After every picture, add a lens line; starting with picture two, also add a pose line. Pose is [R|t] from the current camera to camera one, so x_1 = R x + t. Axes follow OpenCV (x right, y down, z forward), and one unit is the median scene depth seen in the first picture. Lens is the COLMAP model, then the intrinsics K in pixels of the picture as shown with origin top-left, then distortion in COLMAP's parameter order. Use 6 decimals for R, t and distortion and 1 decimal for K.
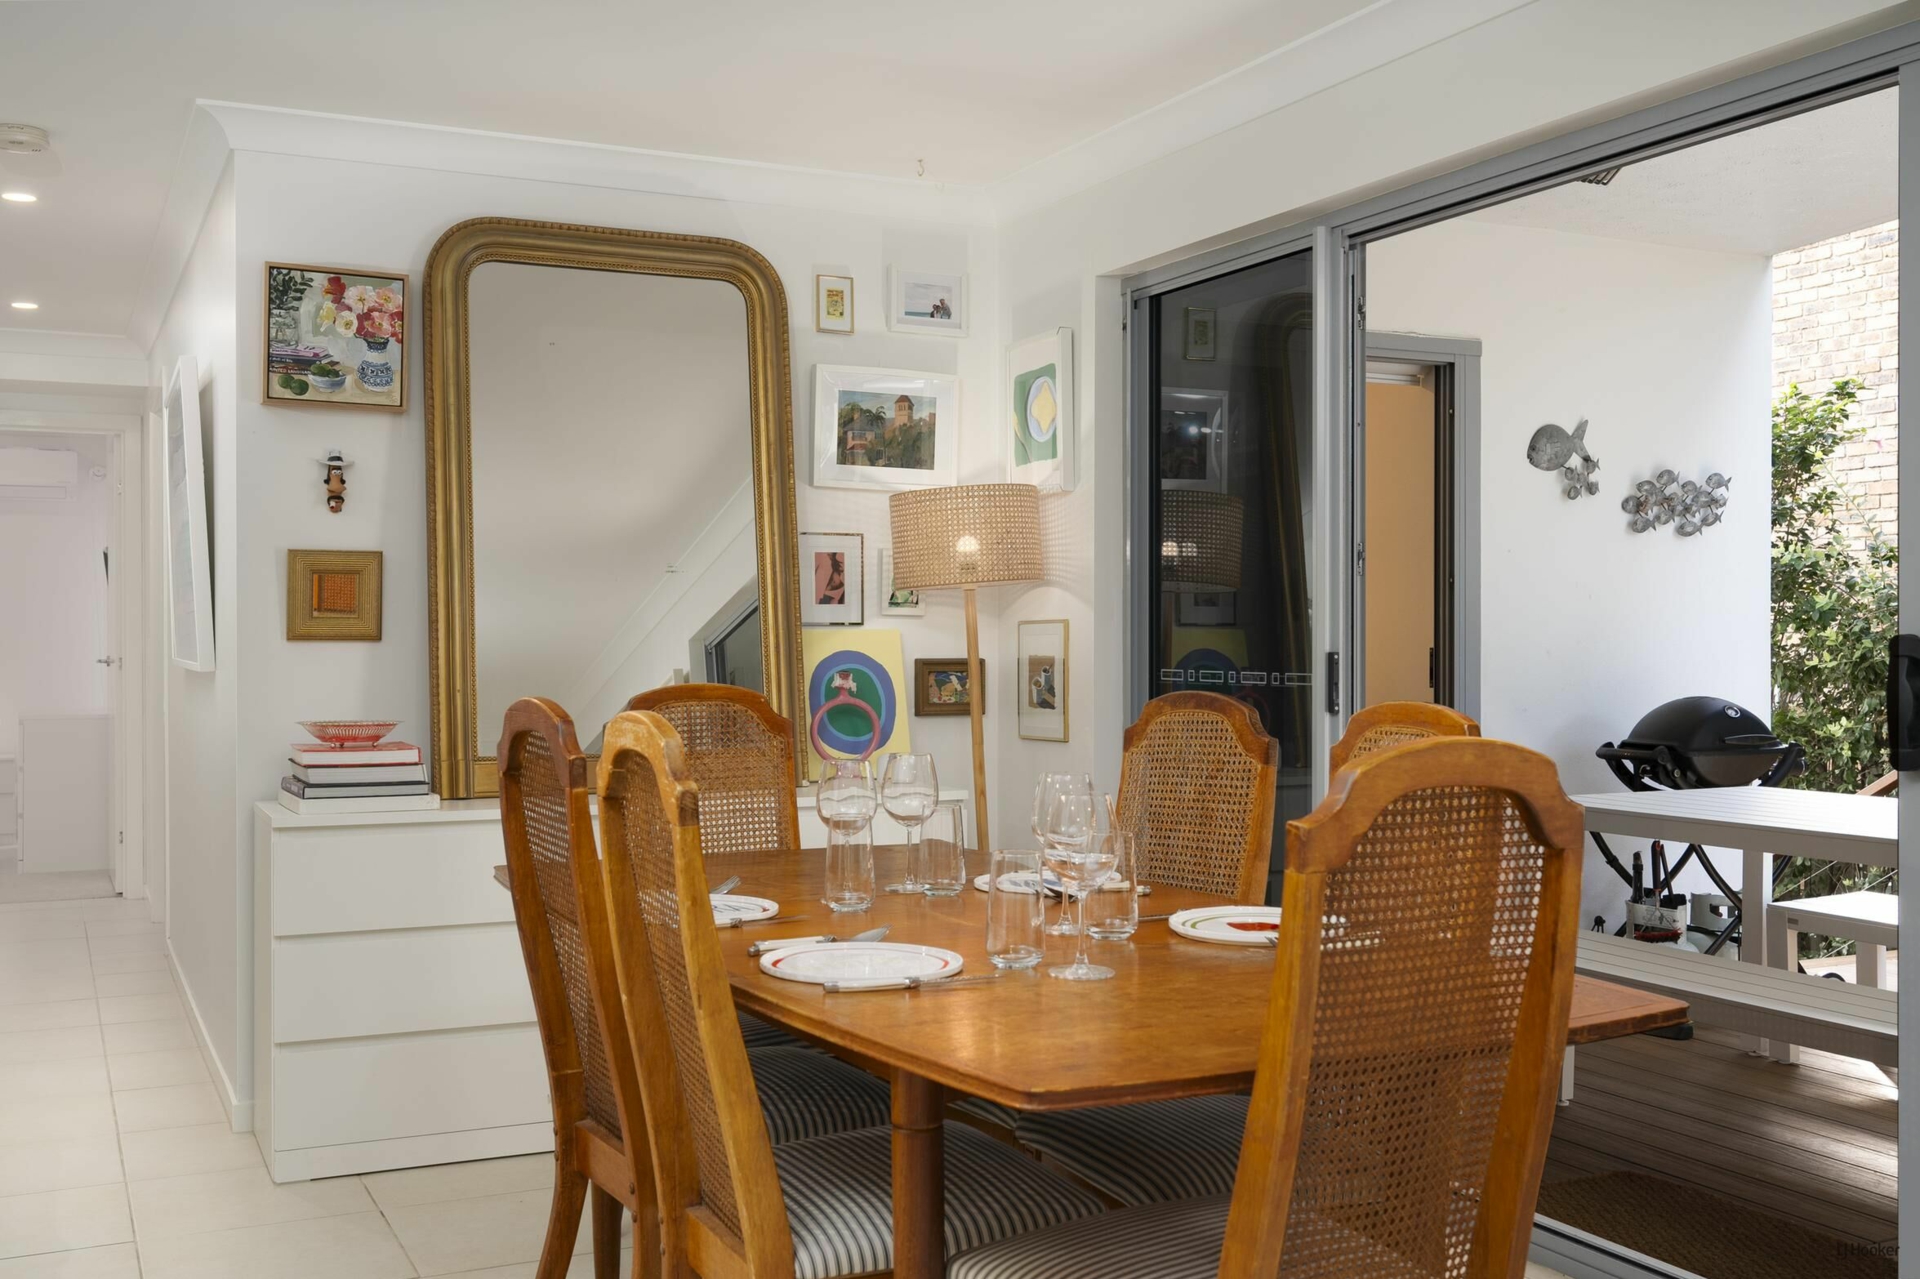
lens RADIAL K [[1925.6, 0, 958.6], [0, 1925.6, 641.7], [0, 0, 1]] dist [-0.024505, 0.000000]
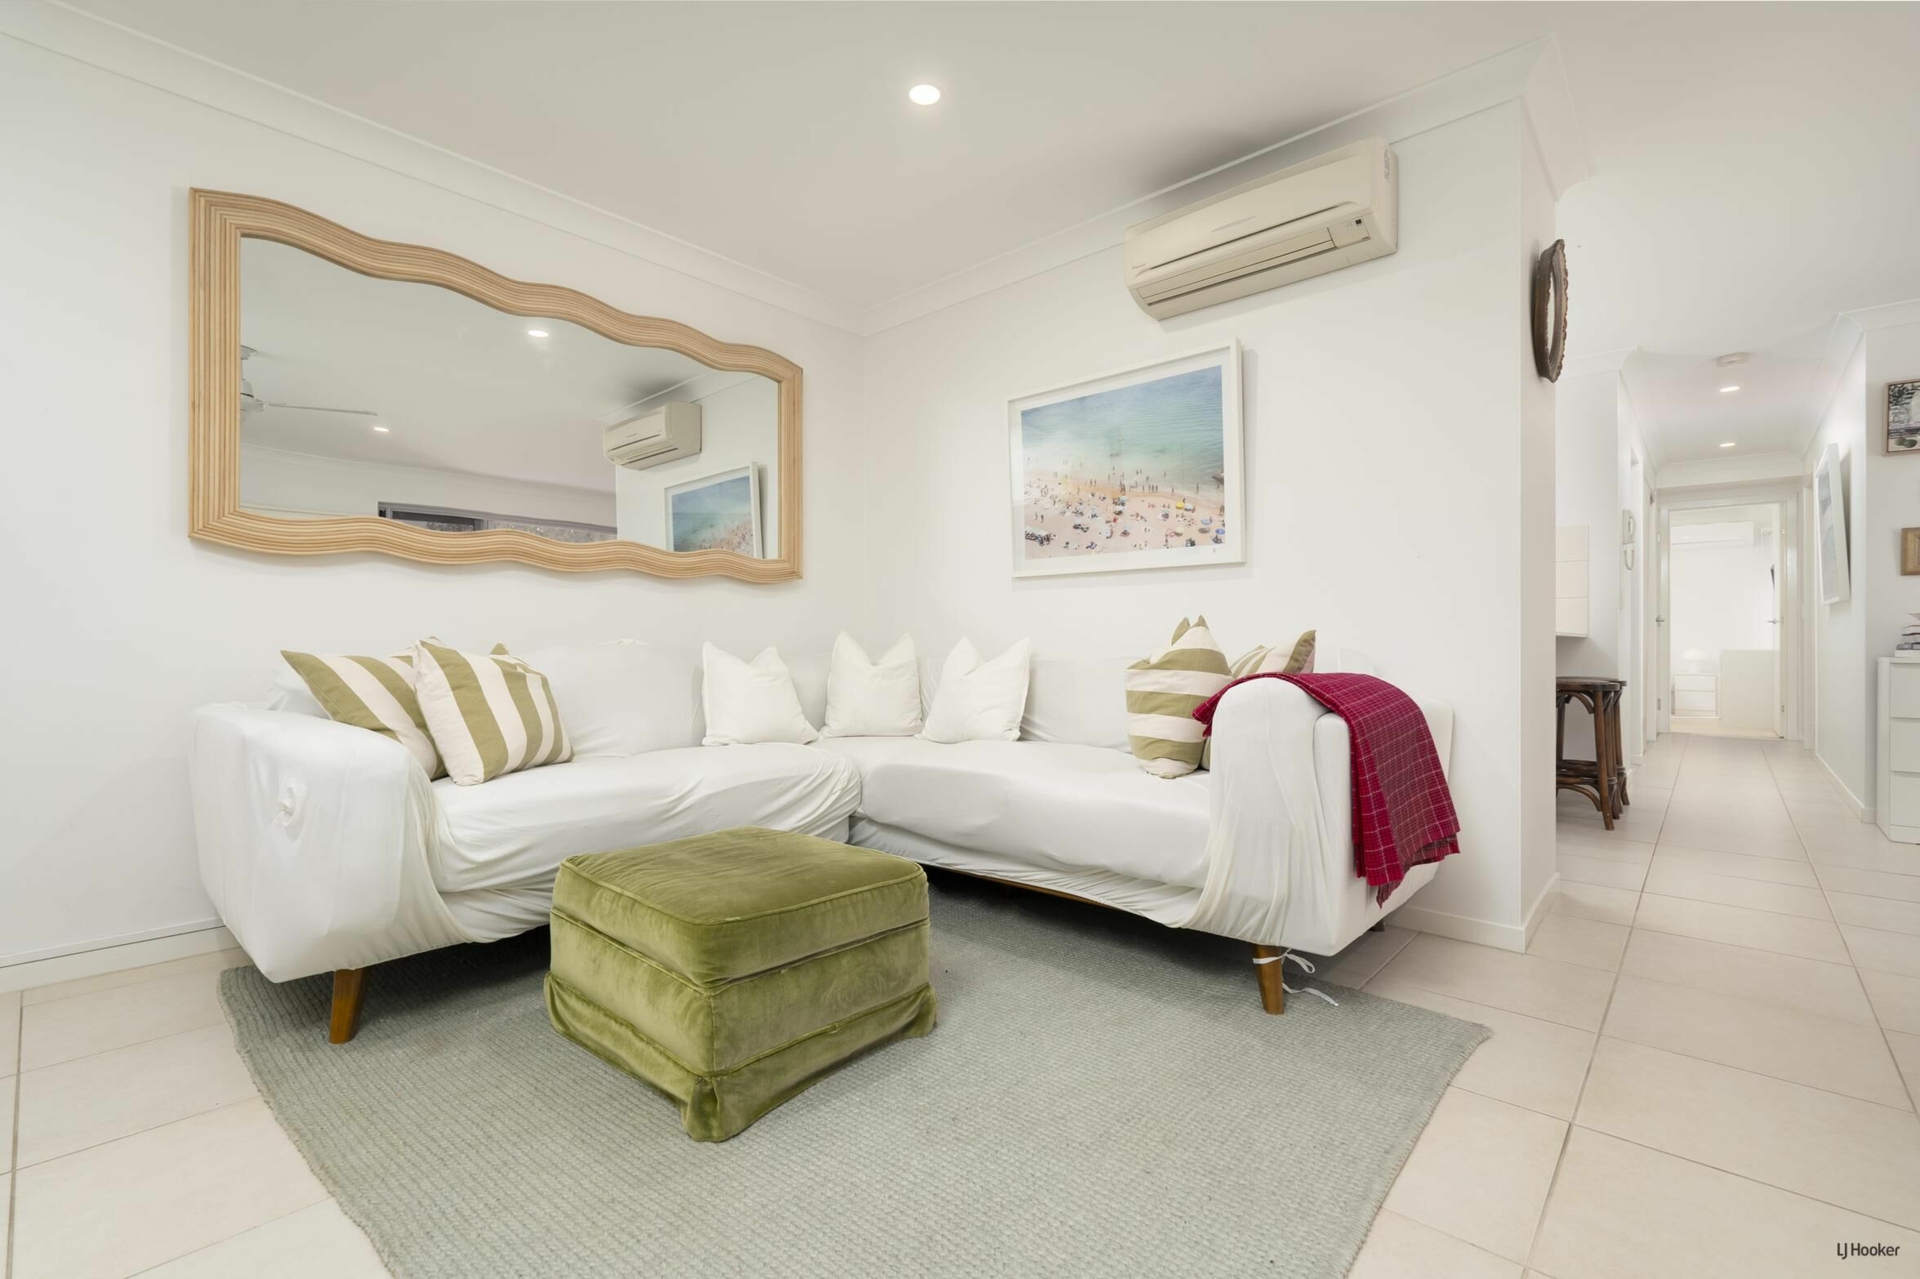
lens RADIAL K [[847.2, 0, 955.4], [0, 847.2, 642.0], [0, 0, 1]] dist [0.003750, 0.000101]
pose [[0.381434, 0.000262, -0.924396, 0.083334], [-0.007640, 0.999967, -0.002869, 0.077688], [0.924365, 0.008156, 0.381423, -0.217162]]
